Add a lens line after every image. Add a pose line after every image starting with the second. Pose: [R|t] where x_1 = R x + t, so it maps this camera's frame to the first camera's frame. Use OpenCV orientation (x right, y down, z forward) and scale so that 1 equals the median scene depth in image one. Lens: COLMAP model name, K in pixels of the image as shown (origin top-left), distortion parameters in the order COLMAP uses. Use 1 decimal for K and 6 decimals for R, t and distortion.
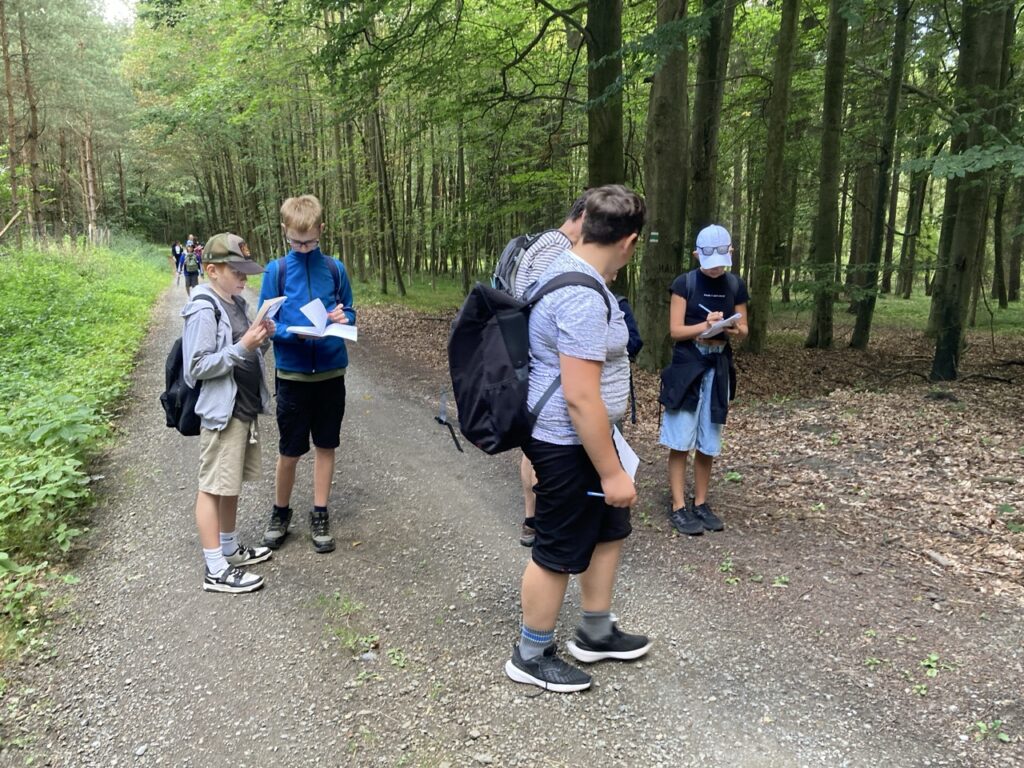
lens RADIAL K [[843.4, 0, 512.0], [0, 843.4, 384.0], [0, 0, 1]] dist [-0.003984, -0.003477]
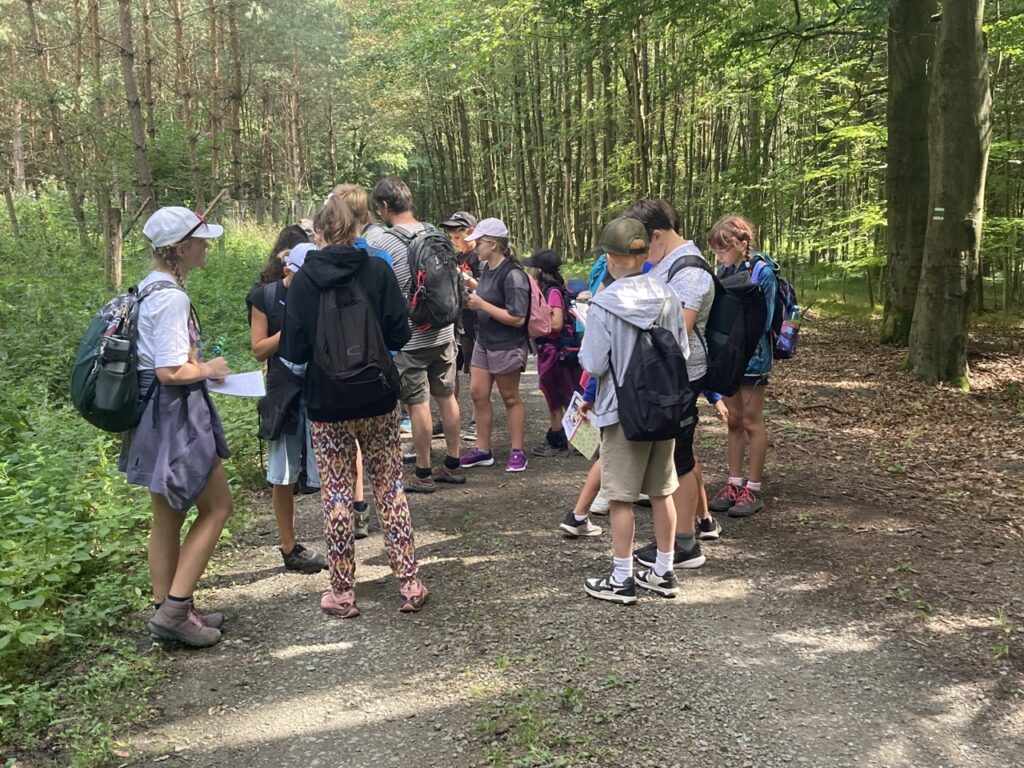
lens RADIAL K [[1249.6, 0, 512.0], [0, 1249.6, 384.0], [0, 0, 1]] dist [0.087220, 0.005441]
pose [[0.959989, 0.030774, -0.278341, 0.038600], [-0.040308, 0.998778, -0.028592, 0.012532], [0.277121, 0.038668, 0.960057, -0.085251]]
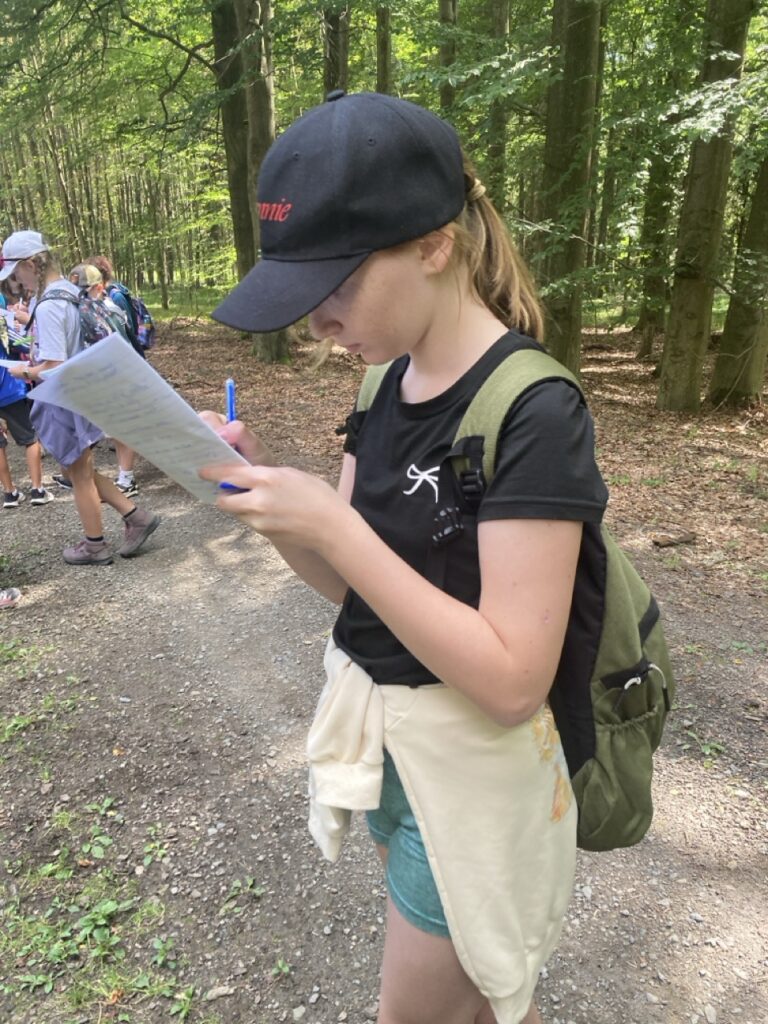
lens RADIAL K [[843.4, 0, 384.0], [0, 843.4, 512.0], [0, 0, 1]] dist [-0.003984, -0.003477]
pose [[0.989755, -0.061741, 0.128739, 0.053989], [0.044121, 0.989797, 0.135479, 0.015280], [-0.135791, -0.128411, 0.982381, -0.104063]]
